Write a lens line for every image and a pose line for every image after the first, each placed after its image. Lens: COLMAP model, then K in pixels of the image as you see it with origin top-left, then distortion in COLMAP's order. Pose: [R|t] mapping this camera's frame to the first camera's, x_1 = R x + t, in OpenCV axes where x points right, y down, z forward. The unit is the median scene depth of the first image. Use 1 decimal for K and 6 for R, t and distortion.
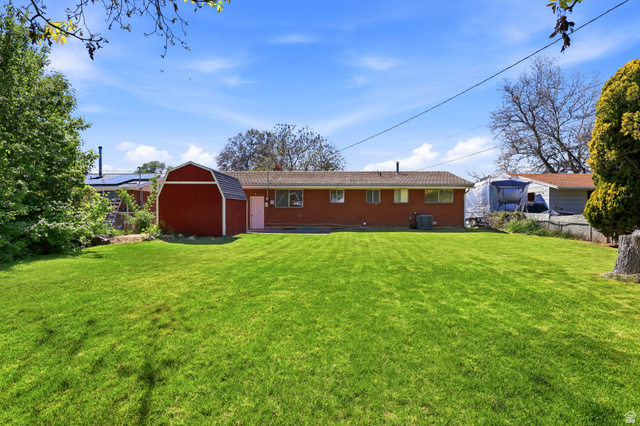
lens RADIAL K [[296.6, 0, 321.5], [0, 296.6, 209.3], [0, 0, 1]] dist [-0.018414, 0.000407]
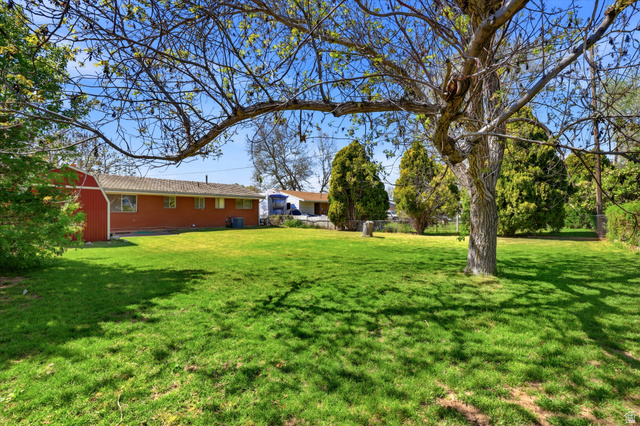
lens RADIAL K [[296.6, 0, 318.0], [0, 296.6, 212.5], [0, 0, 1]] dist [-0.018414, 0.000407]
pose [[0.631697, -0.000353, 0.775215, -0.468942], [0.000823, 1.000000, -0.000216, -0.003445], [-0.775215, 0.000775, 0.631697, -0.158657]]
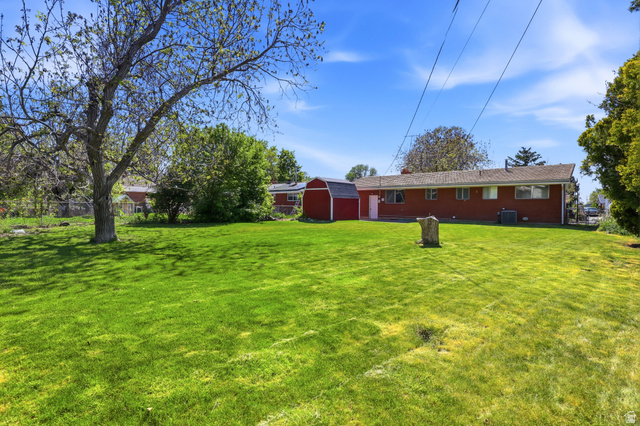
lens RADIAL K [[296.6, 0, 320.3], [0, 296.6, 211.8], [0, 0, 1]] dist [-0.018414, 0.000407]
pose [[0.771010, 0.019208, -0.636533, 0.481788], [-0.005082, 0.999699, 0.024012, 0.001614], [0.636802, -0.015279, 0.770876, -0.237350]]
